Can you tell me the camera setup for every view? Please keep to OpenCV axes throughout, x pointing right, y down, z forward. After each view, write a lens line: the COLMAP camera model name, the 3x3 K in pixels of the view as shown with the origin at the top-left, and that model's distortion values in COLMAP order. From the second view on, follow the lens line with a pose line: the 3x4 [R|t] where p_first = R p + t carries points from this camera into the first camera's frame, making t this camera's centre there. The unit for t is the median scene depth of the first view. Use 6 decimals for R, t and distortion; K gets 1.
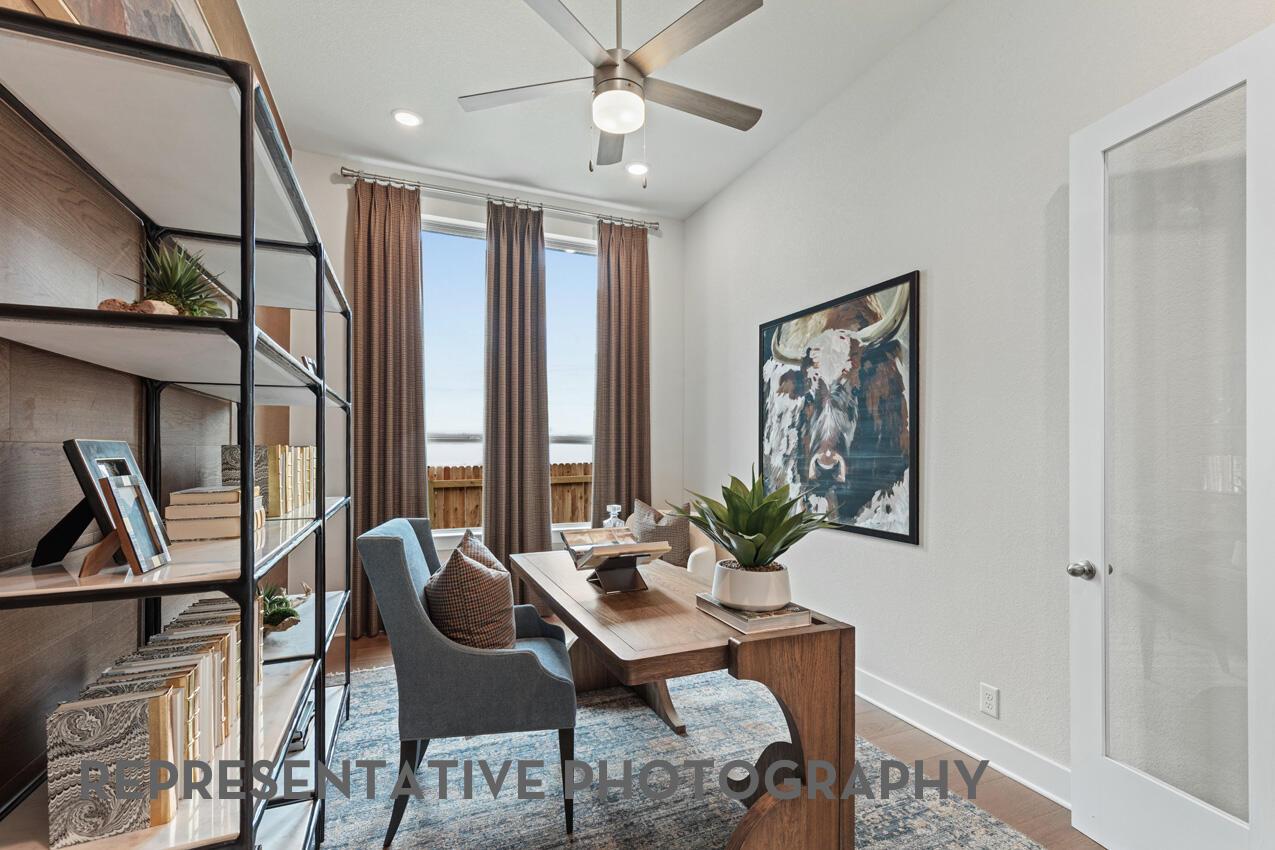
lens RADIAL K [[572.7, 0, 632.1], [0, 572.7, 441.7], [0, 0, 1]] dist [-0.000966, -0.000034]
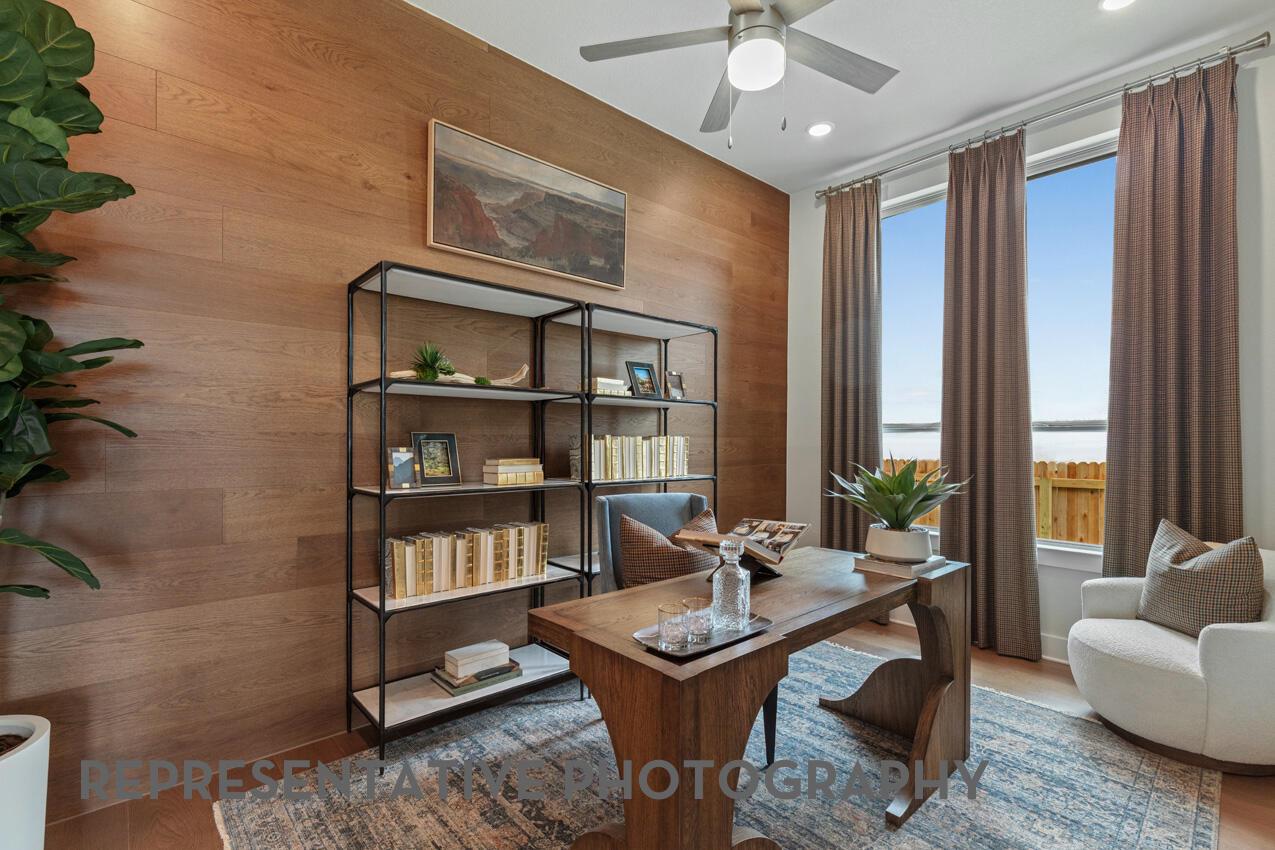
lens RADIAL K [[569.4, 0, 665.8], [0, 569.4, 430.0], [0, 0, 1]] dist [0.060784, -0.000062]
pose [[0.365612, -0.006334, -0.930746, 0.404052], [0.003289, 0.999979, -0.005514, 0.001907], [0.930762, -0.001045, 0.365625, 0.264719]]
